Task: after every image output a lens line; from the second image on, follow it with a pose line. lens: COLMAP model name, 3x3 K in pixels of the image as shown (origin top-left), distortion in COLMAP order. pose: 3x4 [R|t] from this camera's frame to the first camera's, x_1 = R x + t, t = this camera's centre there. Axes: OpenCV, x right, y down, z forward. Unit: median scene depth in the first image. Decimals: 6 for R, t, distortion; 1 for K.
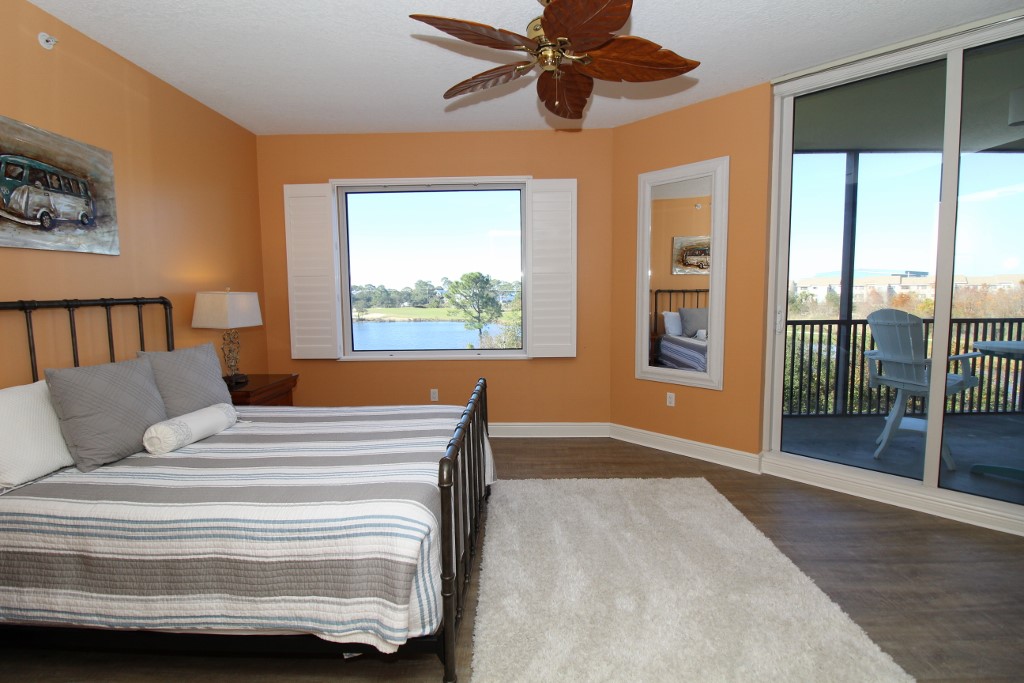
lens RADIAL K [[471.9, 0, 511.2], [0, 471.9, 333.6], [0, 0, 1]] dist [-0.000181, -0.013034]
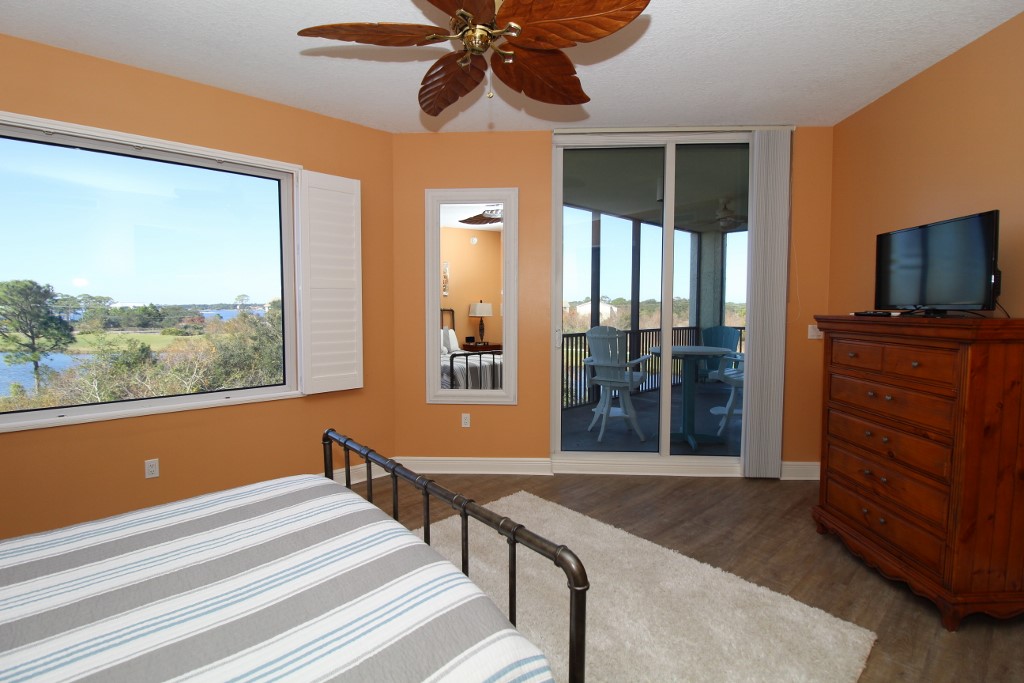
lens RADIAL K [[471.9, 0, 511.2], [0, 471.9, 333.6], [0, 0, 1]] dist [-0.000181, -0.013034]
pose [[0.730115, -0.026547, 0.682808, -0.295798], [0.053108, 0.998427, -0.017970, -0.022003], [-0.681257, 0.049383, 0.730377, 0.227527]]
